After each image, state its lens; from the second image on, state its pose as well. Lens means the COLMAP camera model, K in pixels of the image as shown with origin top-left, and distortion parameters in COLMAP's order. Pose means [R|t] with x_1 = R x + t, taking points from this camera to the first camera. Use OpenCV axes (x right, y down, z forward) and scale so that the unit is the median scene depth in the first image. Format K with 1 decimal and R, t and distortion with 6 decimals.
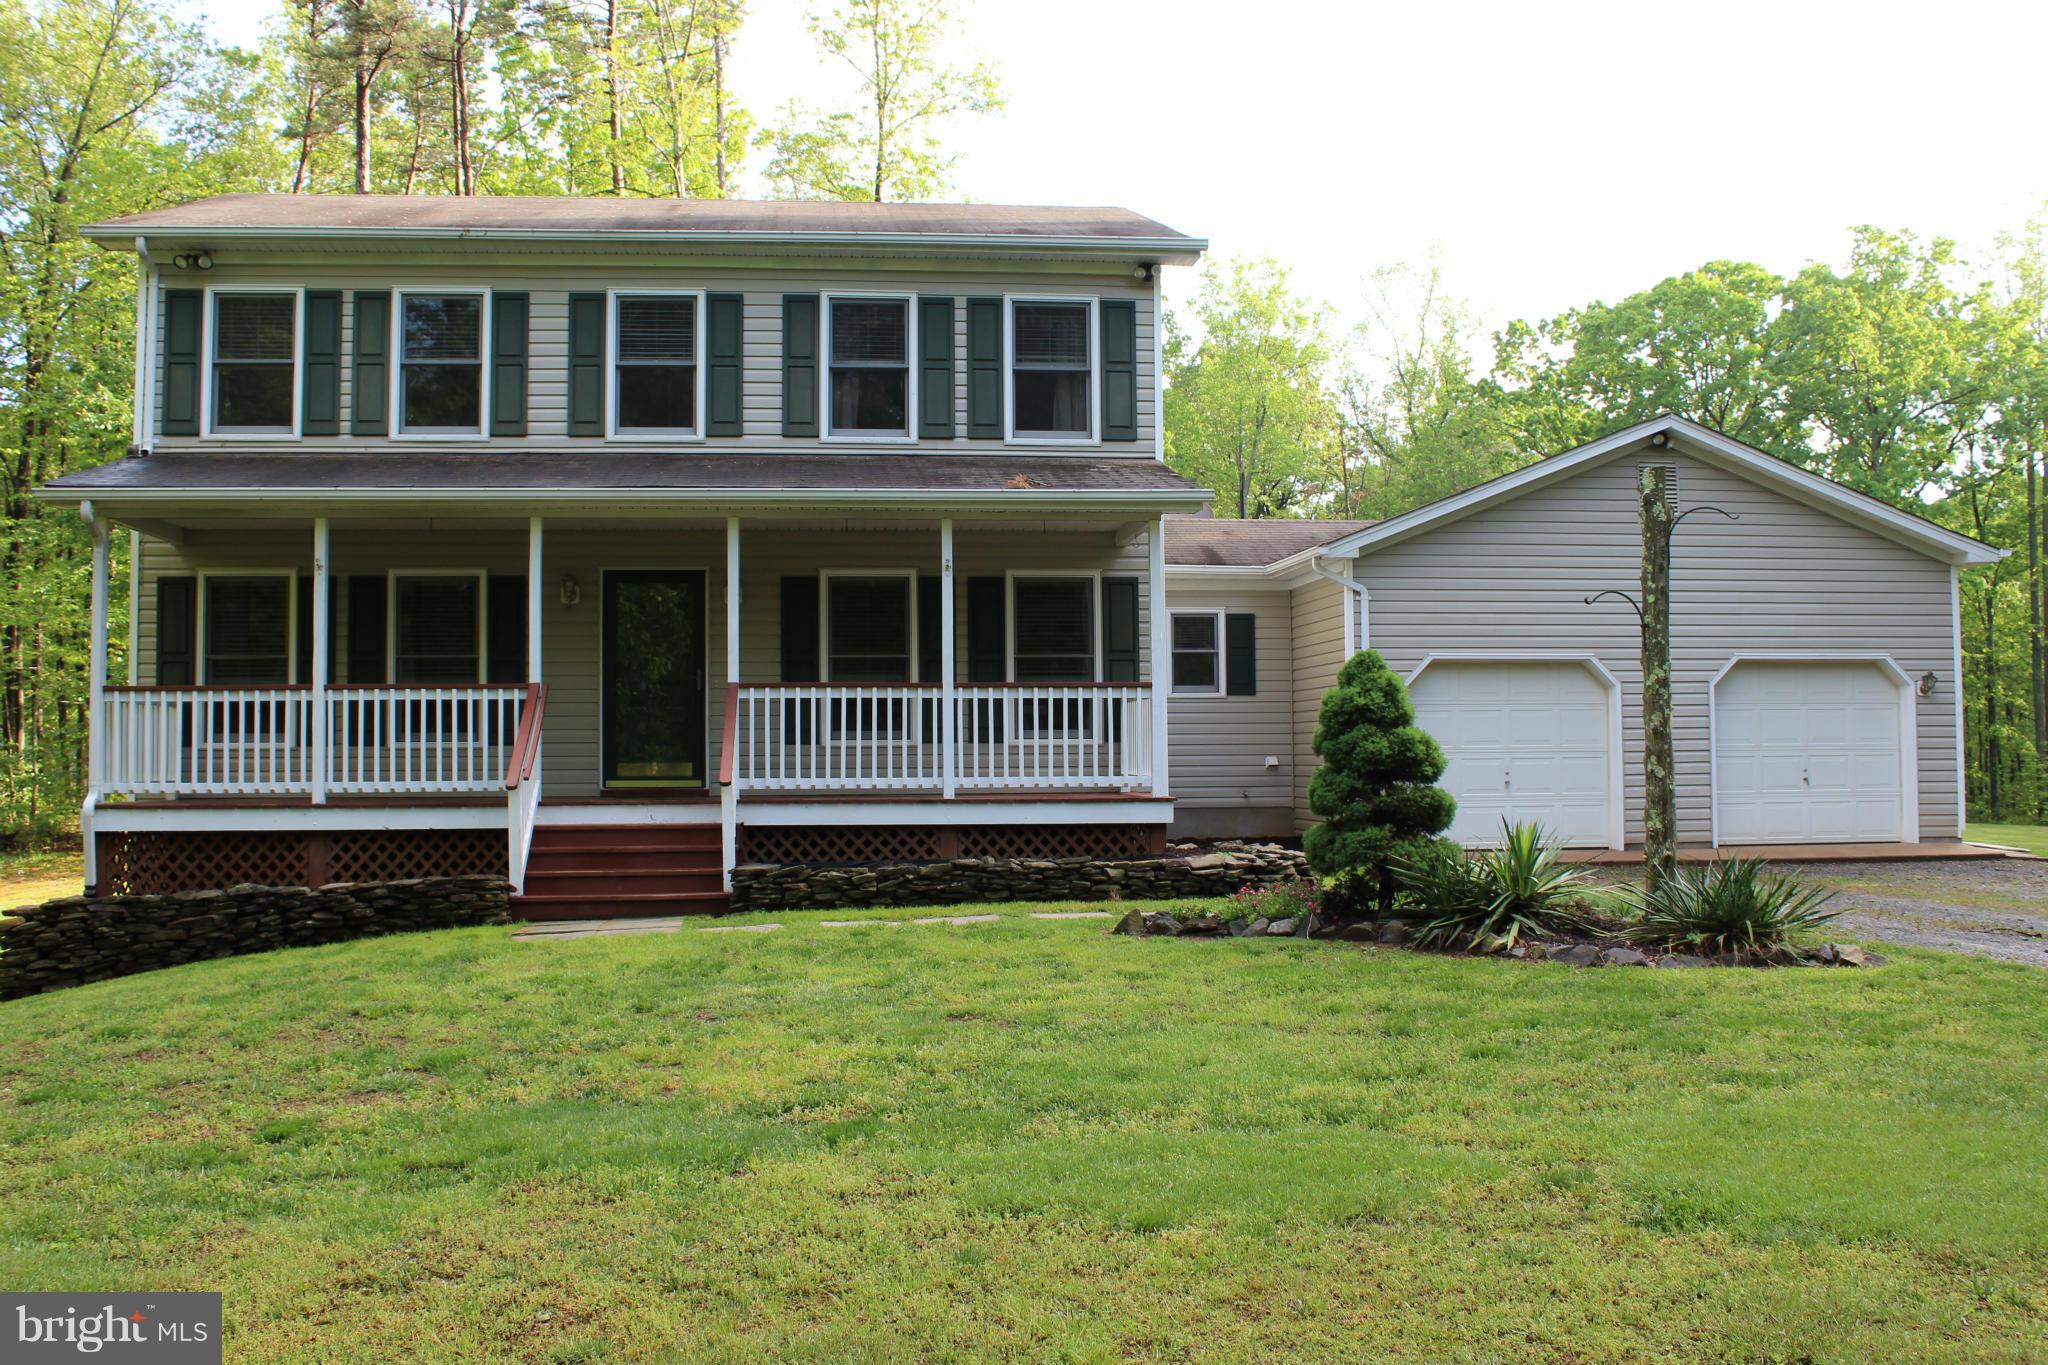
lens RADIAL K [[1707.6, 0, 1031.8], [0, 1707.6, 674.2], [0, 0, 1]] dist [-0.125526, 0.004537]
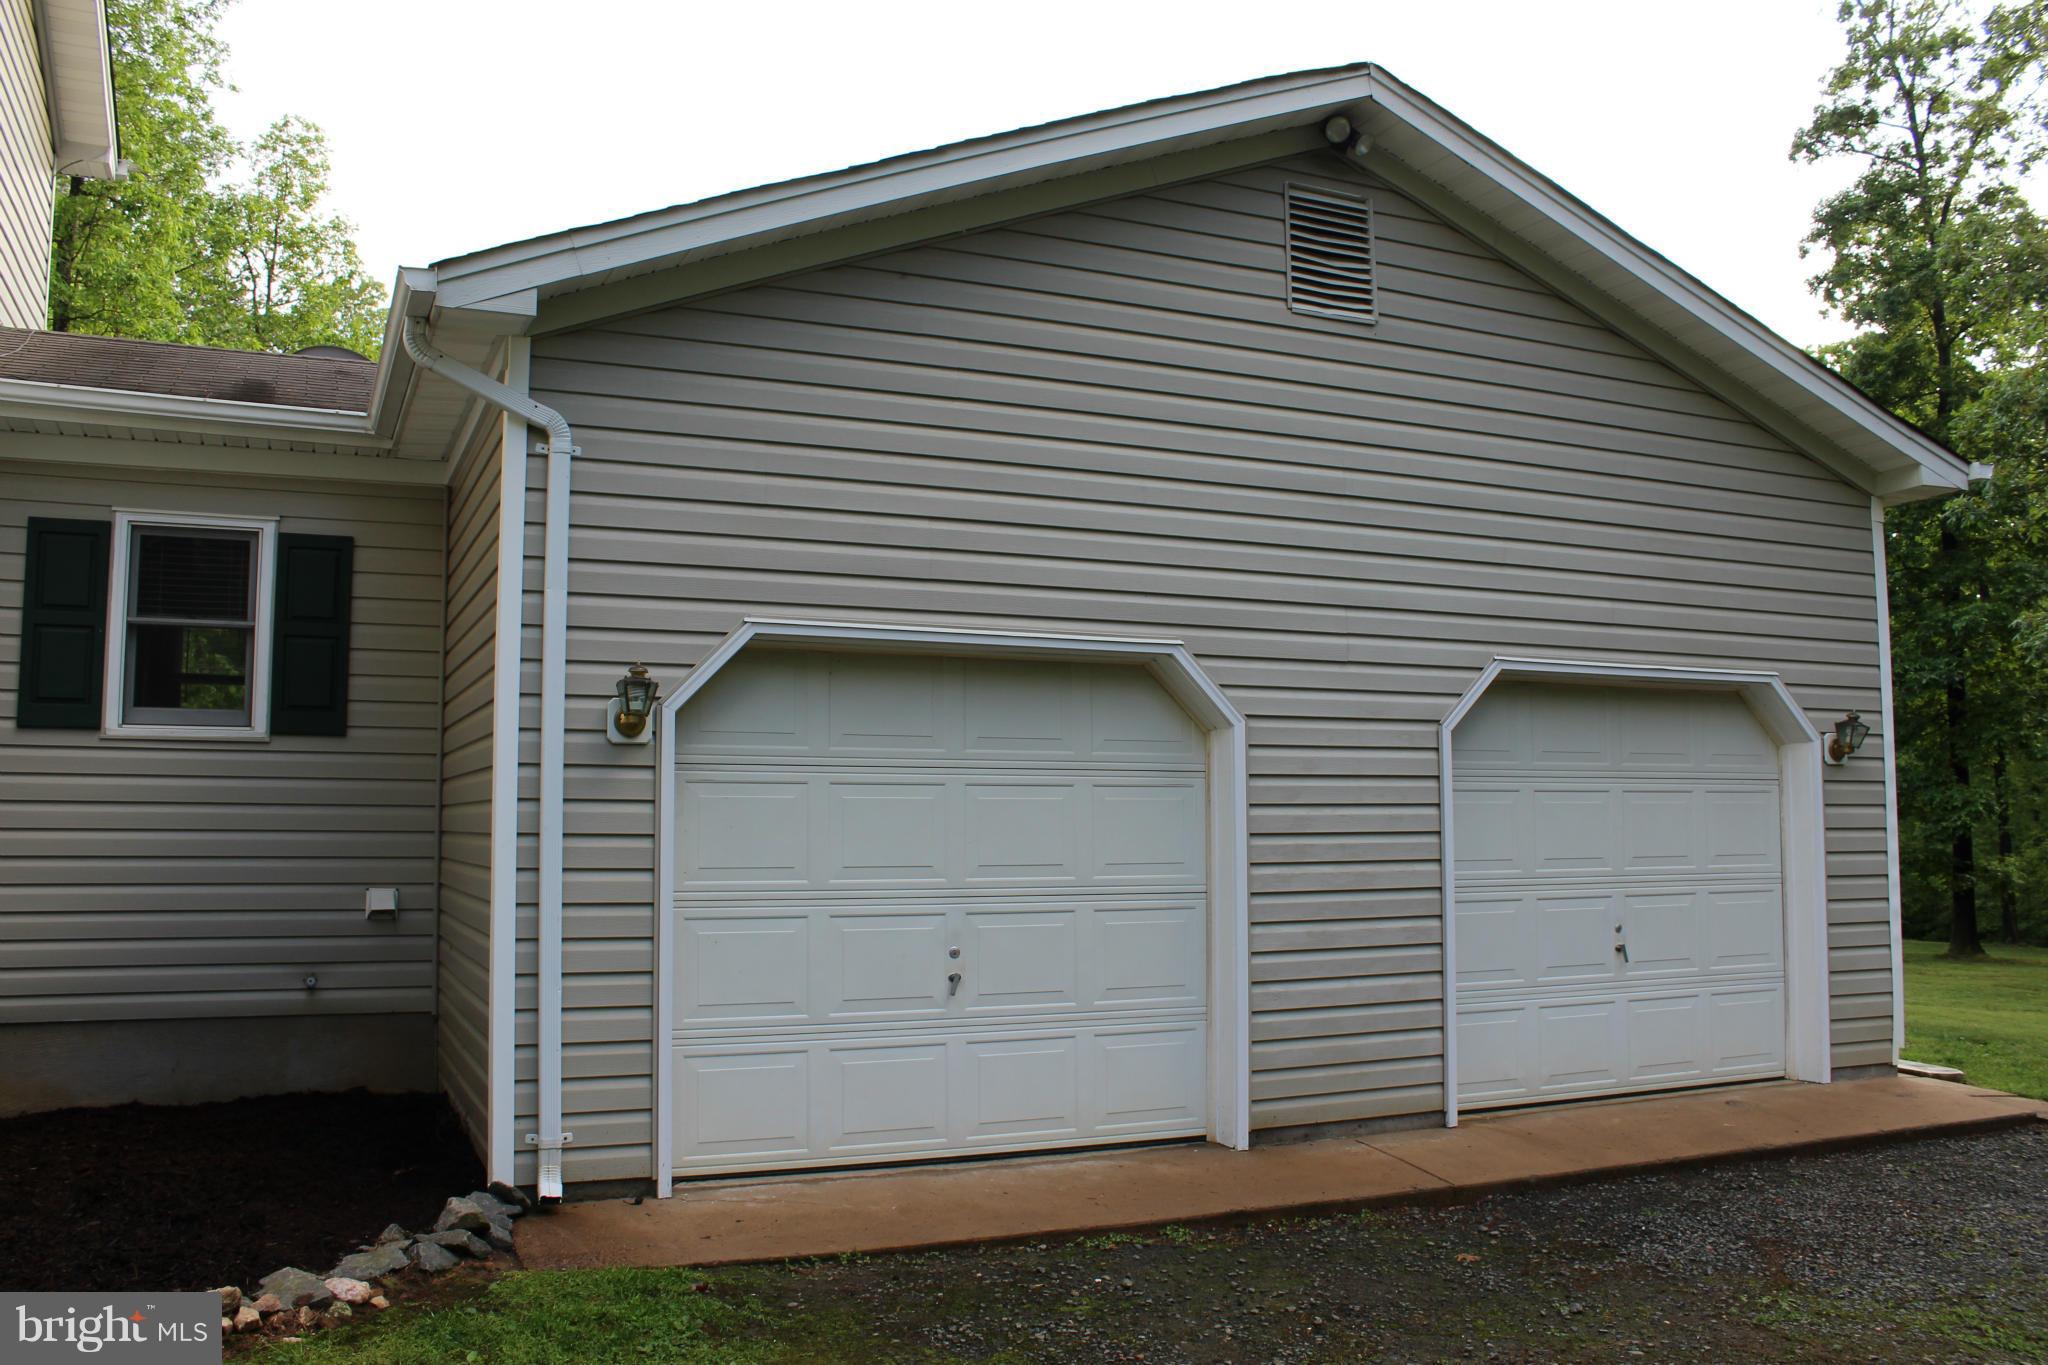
lens RADIAL K [[1707.6, 0, 1030.2], [0, 1707.6, 685.7], [0, 0, 1]] dist [-0.125526, 0.004537]
pose [[0.945151, 0.031176, 0.325144, 0.170627], [-0.020134, 0.999102, -0.037272, 0.013113], [-0.326014, 0.028681, 0.944930, 0.628527]]
